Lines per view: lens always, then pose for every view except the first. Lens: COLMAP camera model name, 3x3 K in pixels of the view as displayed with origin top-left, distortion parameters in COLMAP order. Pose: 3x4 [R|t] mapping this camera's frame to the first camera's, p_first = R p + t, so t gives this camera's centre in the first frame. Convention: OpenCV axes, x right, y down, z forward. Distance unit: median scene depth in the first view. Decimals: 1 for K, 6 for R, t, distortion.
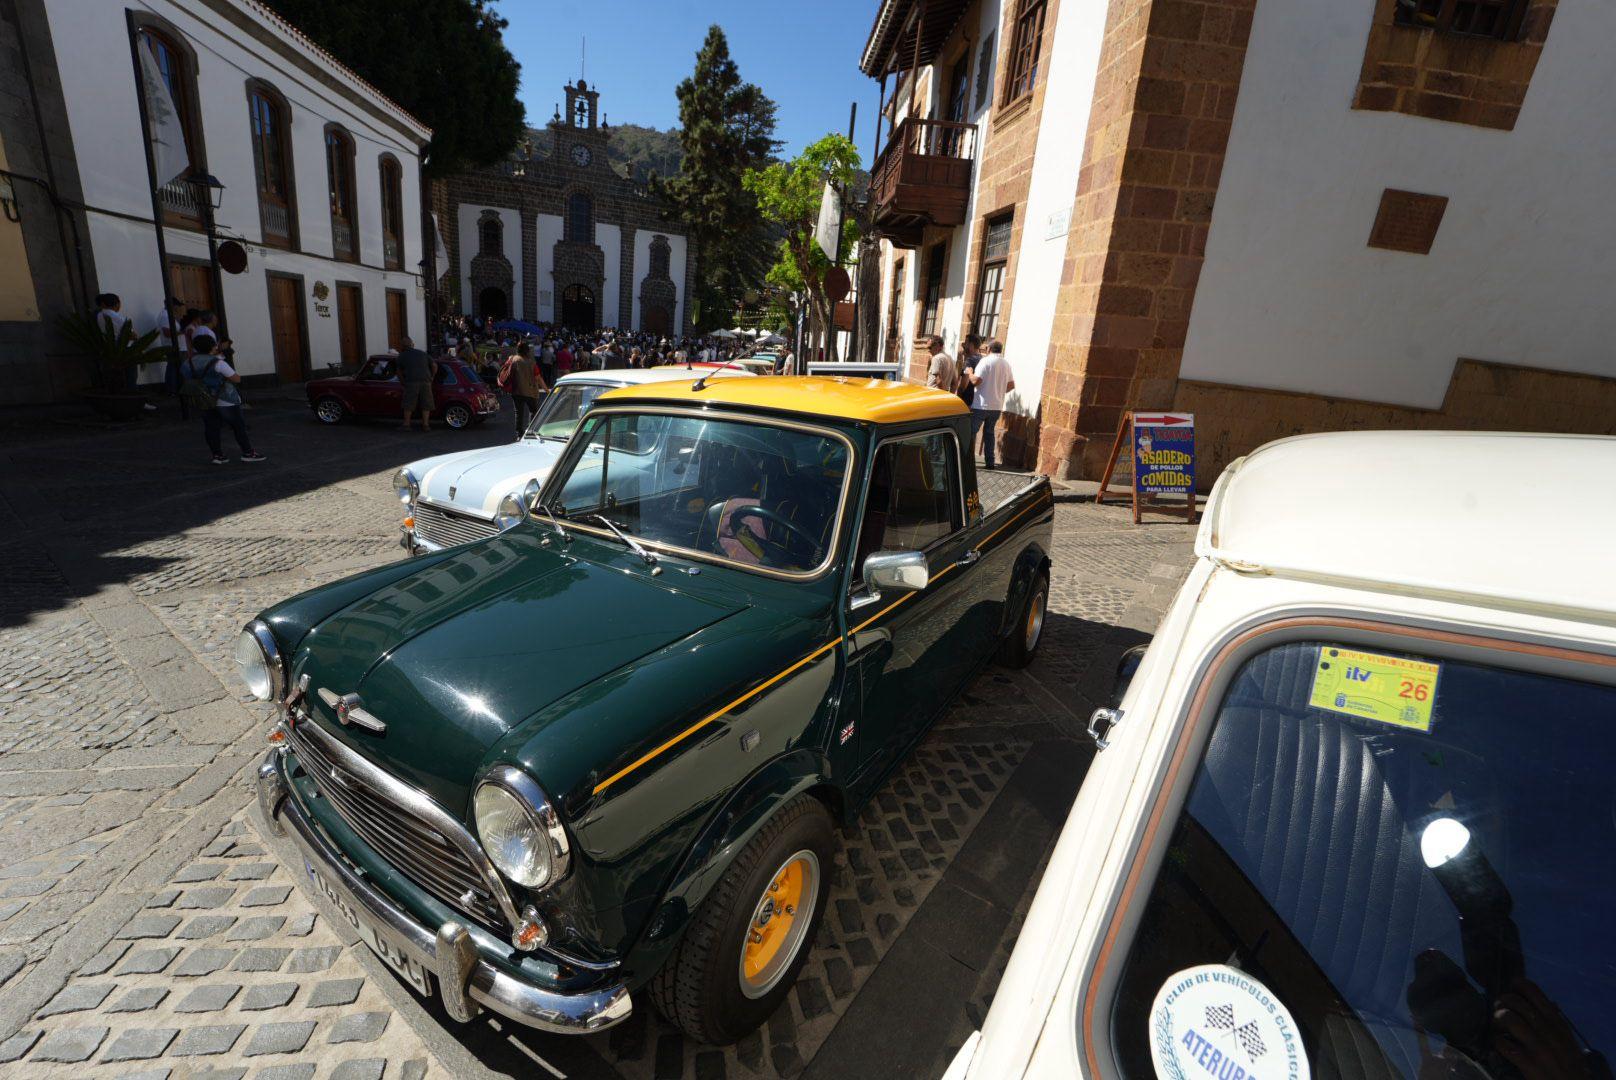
lens RADIAL K [[646.3, 0, 804.9], [0, 646.3, 545.4], [0, 0, 1]] dist [-0.026291, 0.000106]
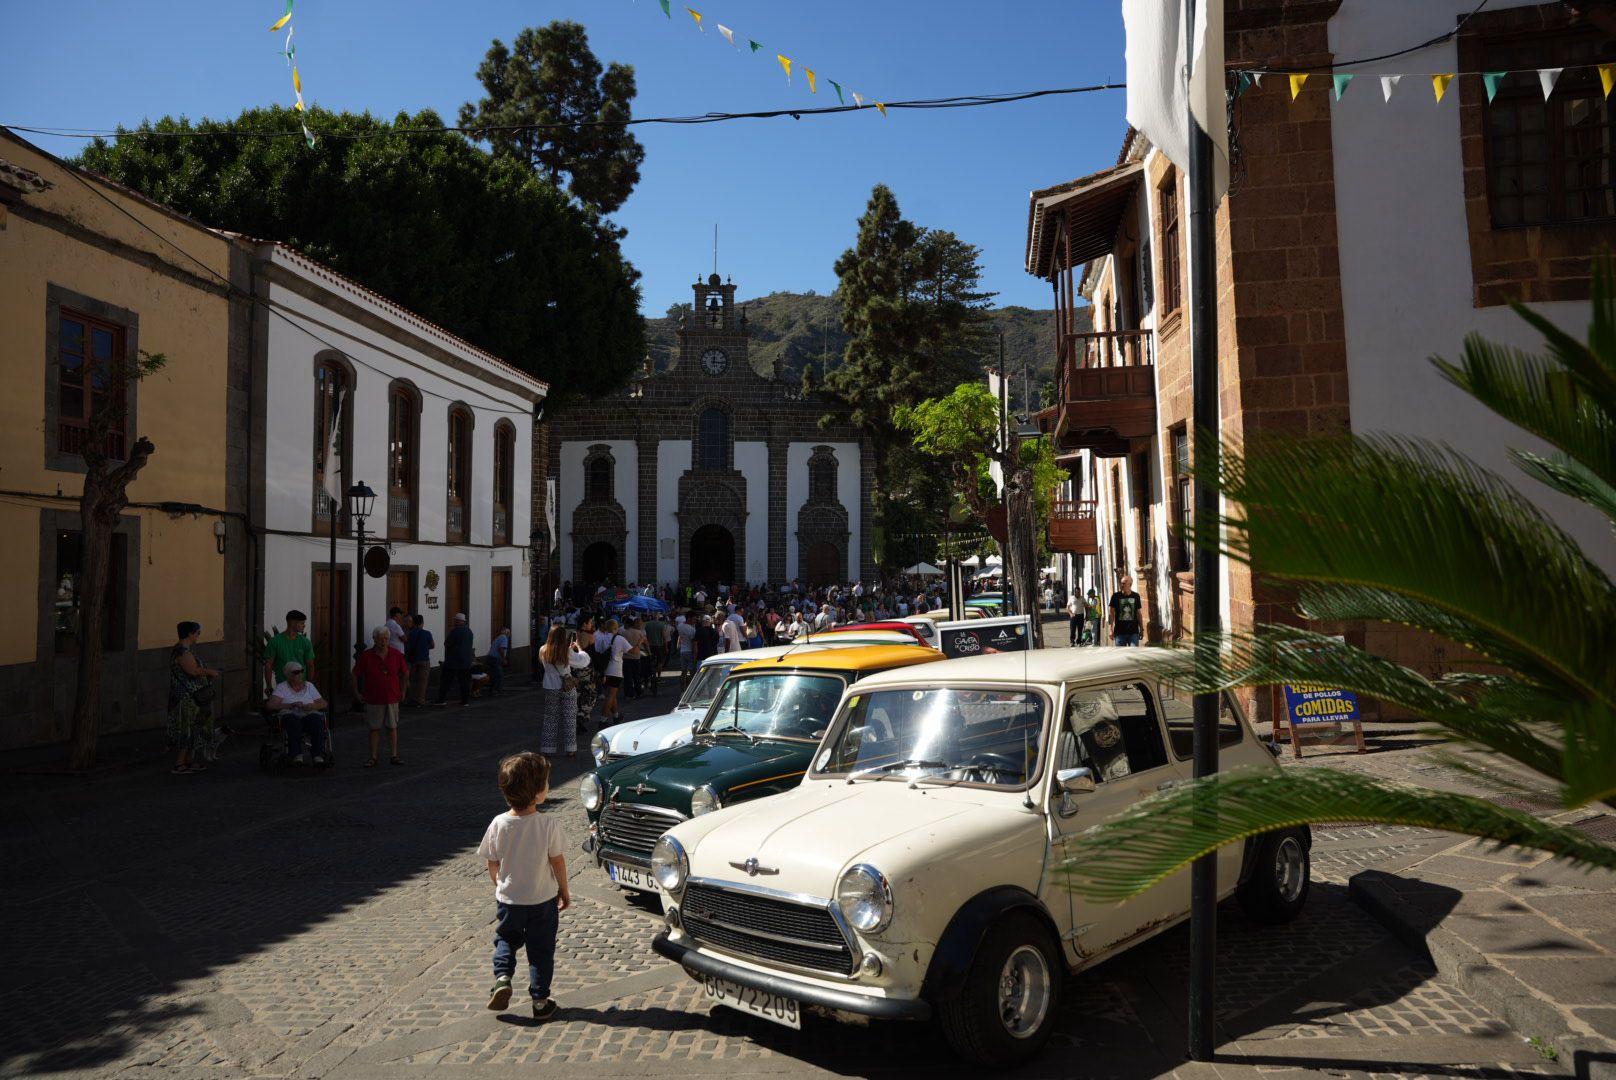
lens RADIAL K [[1150.3, 0, 808.0], [0, 1150.3, 540.0], [0, 0, 1]] dist [-0.105430, 0.003555]
pose [[0.966317, -0.109419, -0.232935, 0.045749], [0.026761, 0.942929, -0.331915, 0.033999], [0.255959, 0.314502, 0.914097, -0.135620]]
